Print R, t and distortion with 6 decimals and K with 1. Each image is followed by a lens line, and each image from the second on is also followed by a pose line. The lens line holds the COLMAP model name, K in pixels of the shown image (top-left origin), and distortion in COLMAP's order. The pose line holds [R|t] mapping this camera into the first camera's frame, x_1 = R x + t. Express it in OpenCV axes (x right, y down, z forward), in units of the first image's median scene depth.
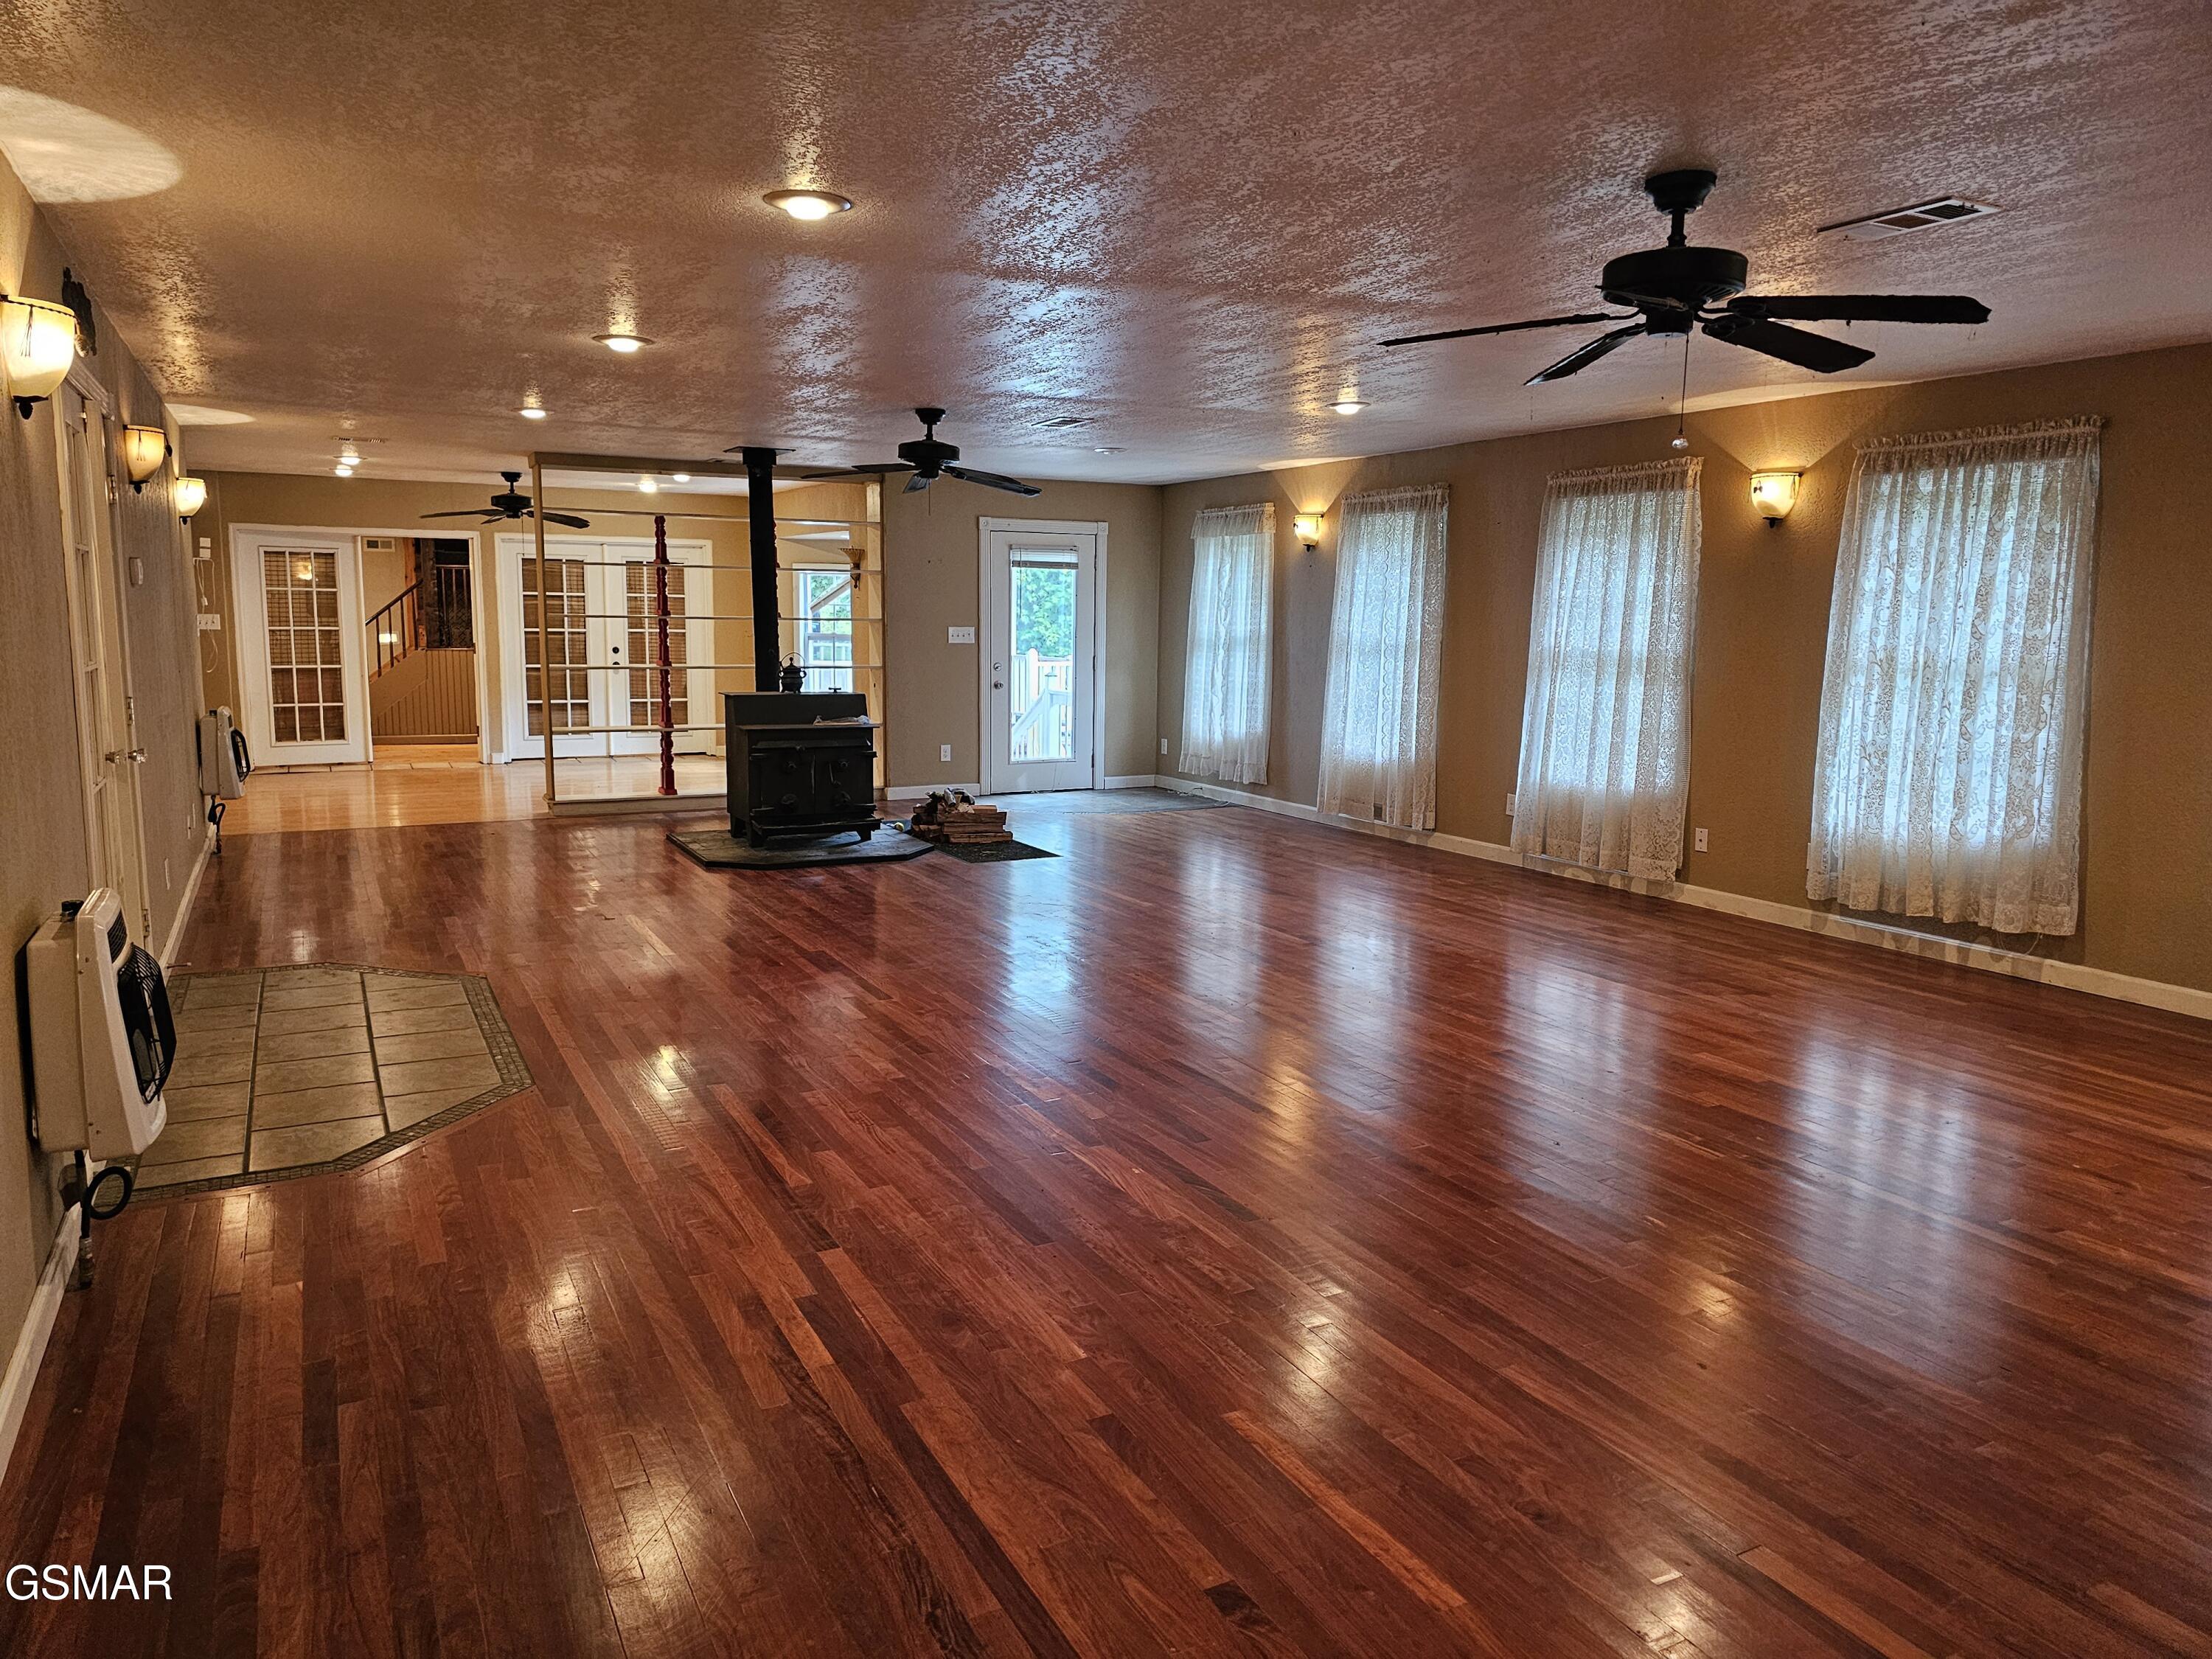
lens RADIAL K [[1488.1, 0, 1100.8], [0, 1488.1, 816.7], [0, 0, 1]] dist [0.026558, -0.009847]
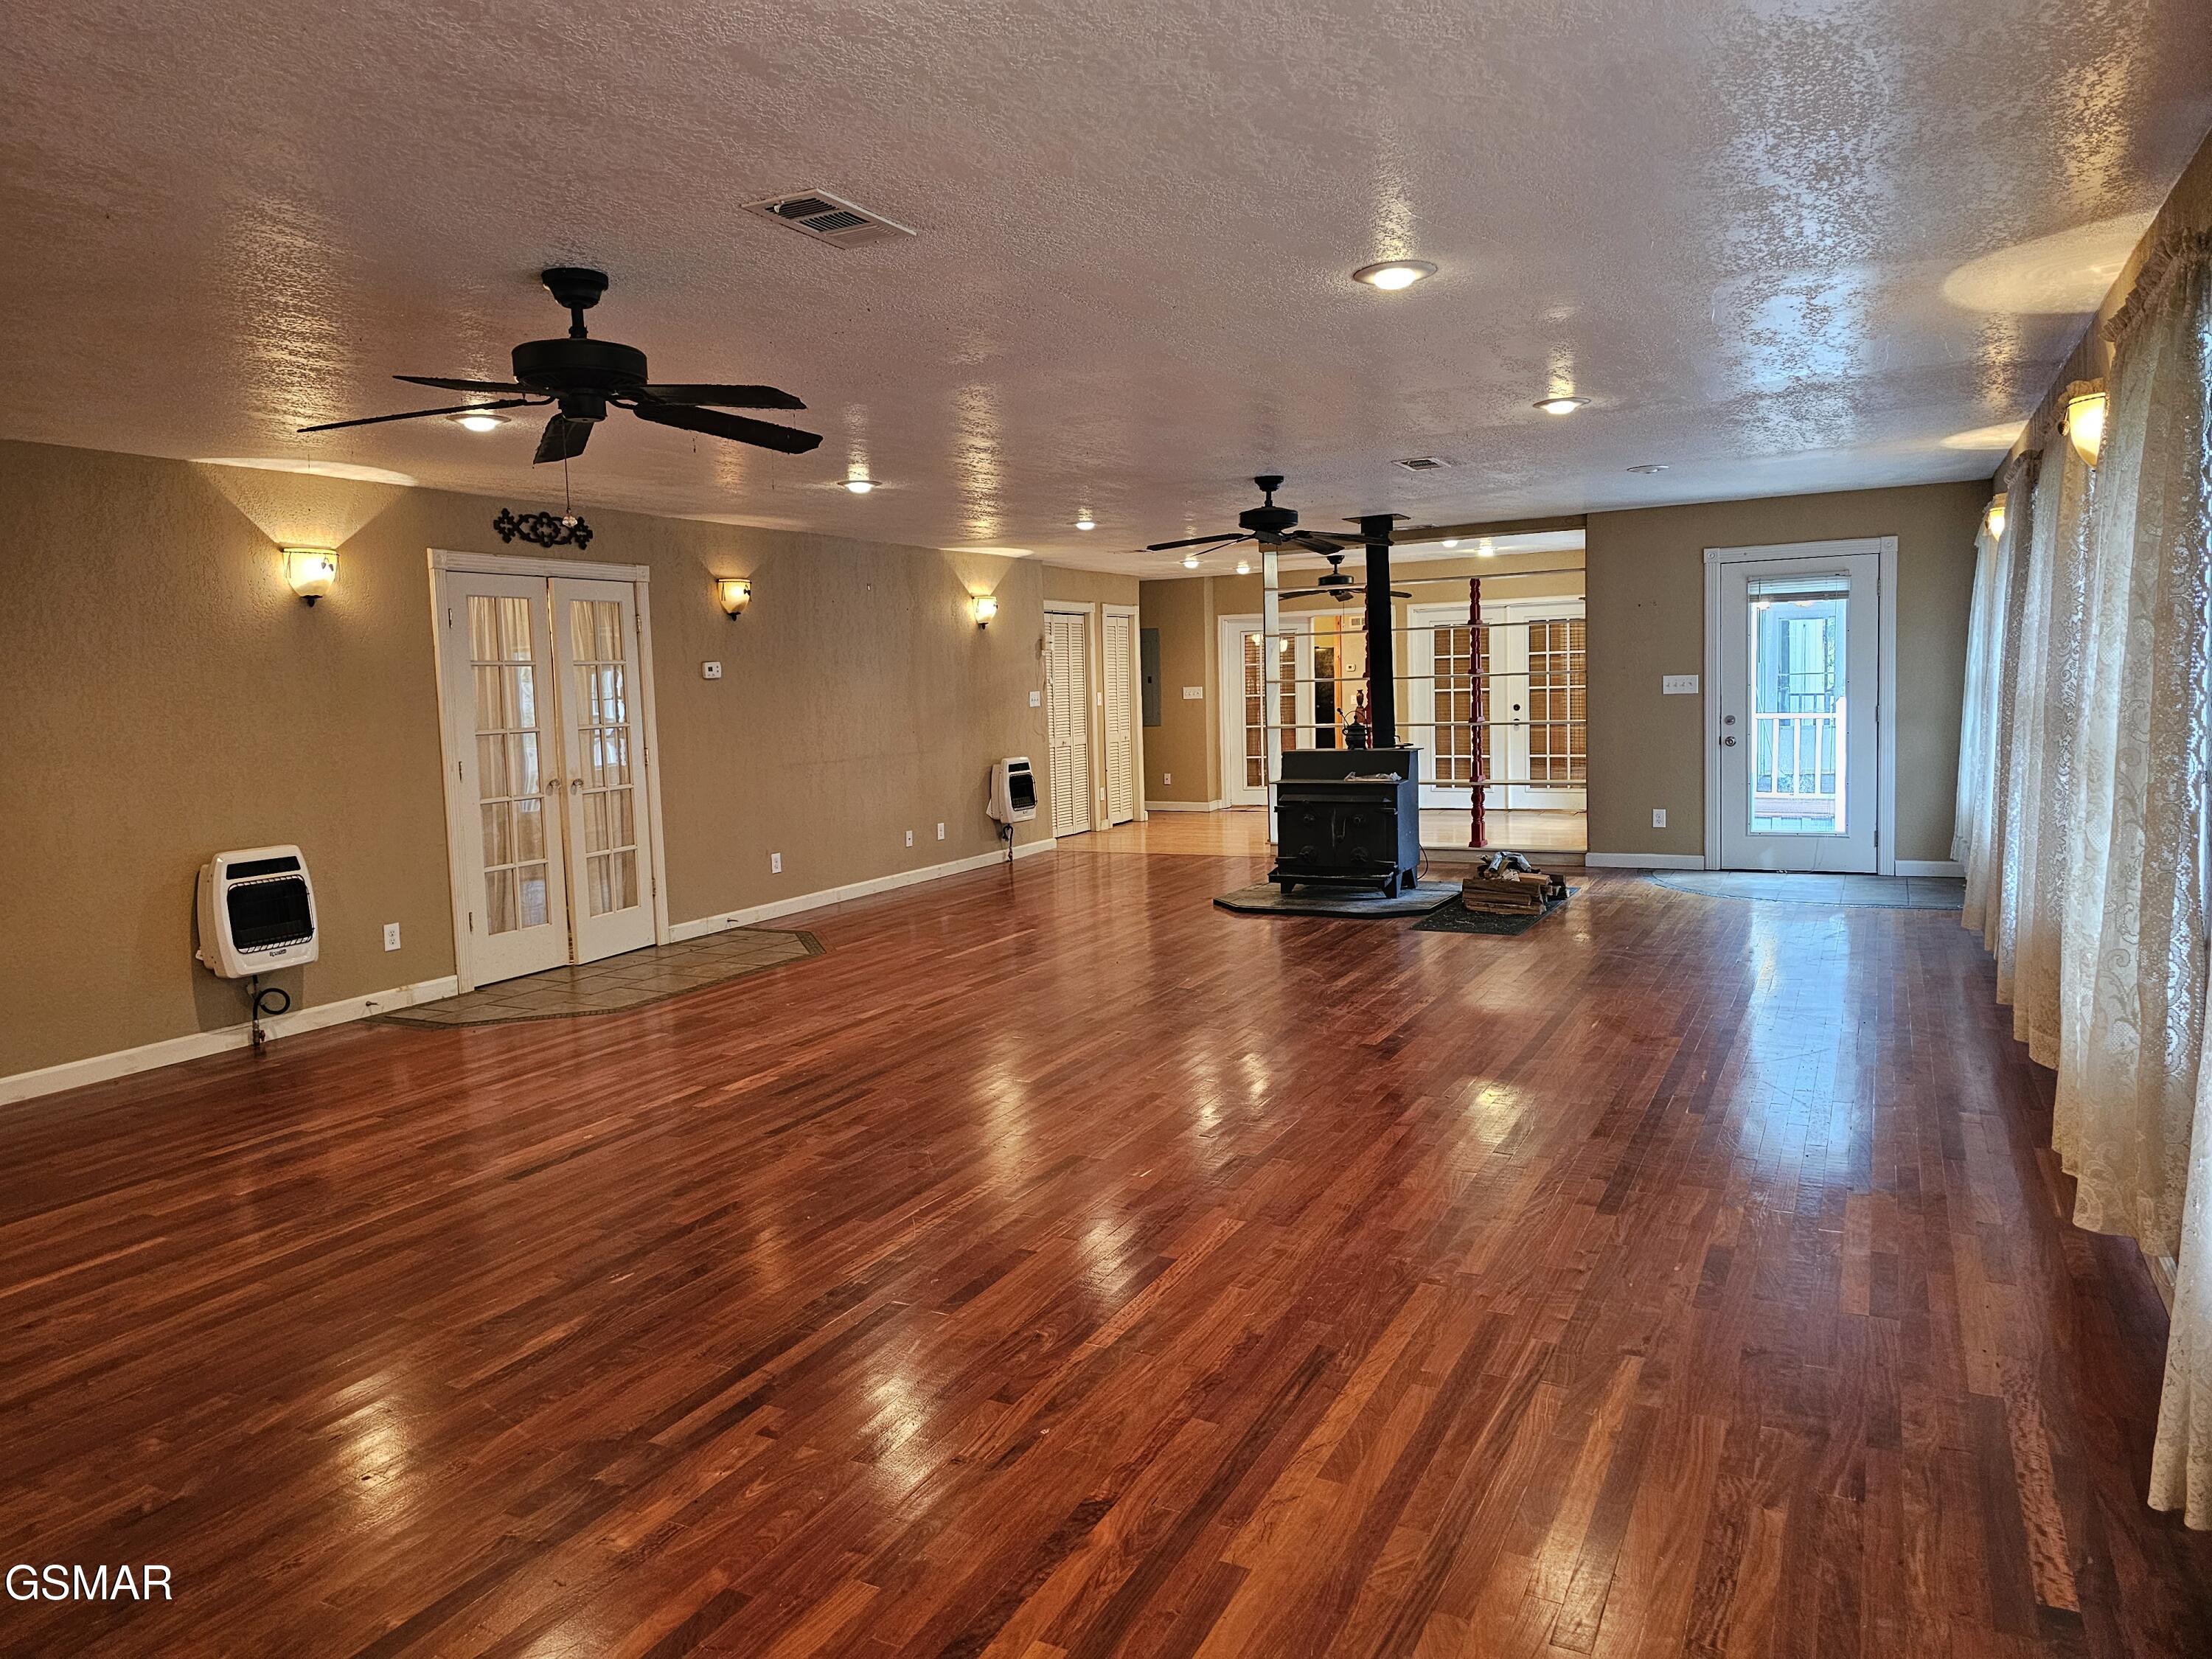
lens RADIAL K [[1488.1, 0, 1097.1], [0, 1488.1, 843.5], [0, 0, 1]] dist [0.026558, -0.009847]
pose [[0.560602, 0.057569, -0.826082, 0.446125], [-0.070420, 0.997281, 0.021711, -0.023224], [0.825086, 0.046001, 0.563132, 0.219268]]
